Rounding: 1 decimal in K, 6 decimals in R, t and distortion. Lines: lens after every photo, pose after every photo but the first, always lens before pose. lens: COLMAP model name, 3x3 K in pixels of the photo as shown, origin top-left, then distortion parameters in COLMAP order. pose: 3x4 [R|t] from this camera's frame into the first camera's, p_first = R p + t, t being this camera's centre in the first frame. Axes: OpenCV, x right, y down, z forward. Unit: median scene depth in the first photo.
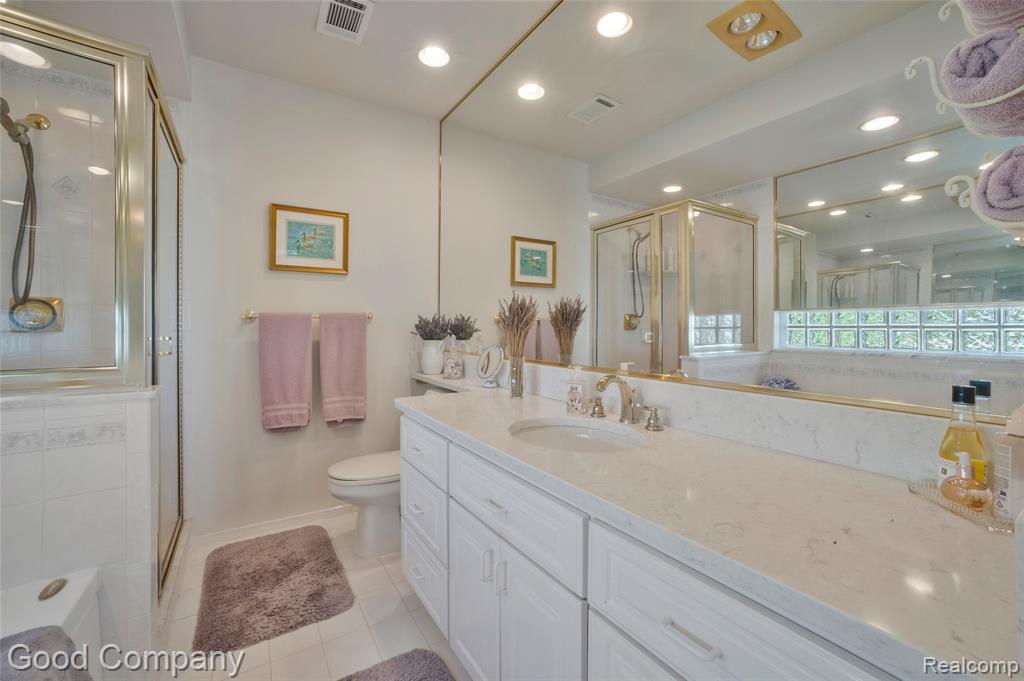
lens RADIAL K [[415.1, 0, 512.1], [0, 415.1, 324.8], [0, 0, 1]] dist [-0.042591, 0.017936]
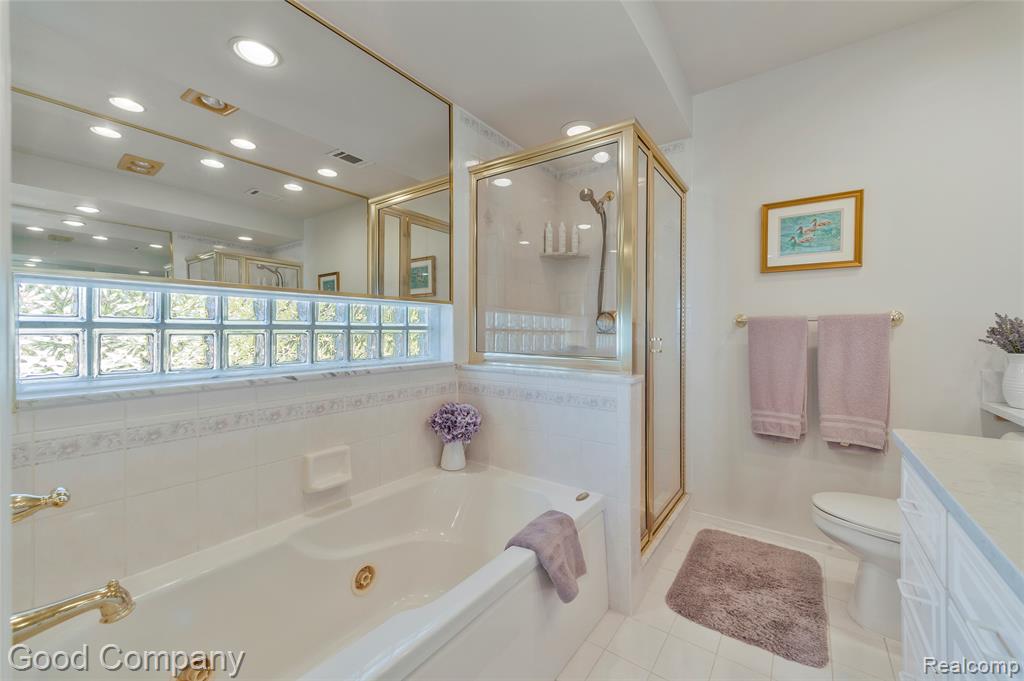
lens RADIAL K [[406.8, 0, 511.5], [0, 406.8, 334.8], [0, 0, 1]] dist [0.000809, -0.000214]
pose [[0.365144, 0.010228, -0.930895, 0.107650], [-0.001505, 0.999945, 0.010396, 0.005621], [0.930950, -0.002395, 0.365139, 0.086019]]
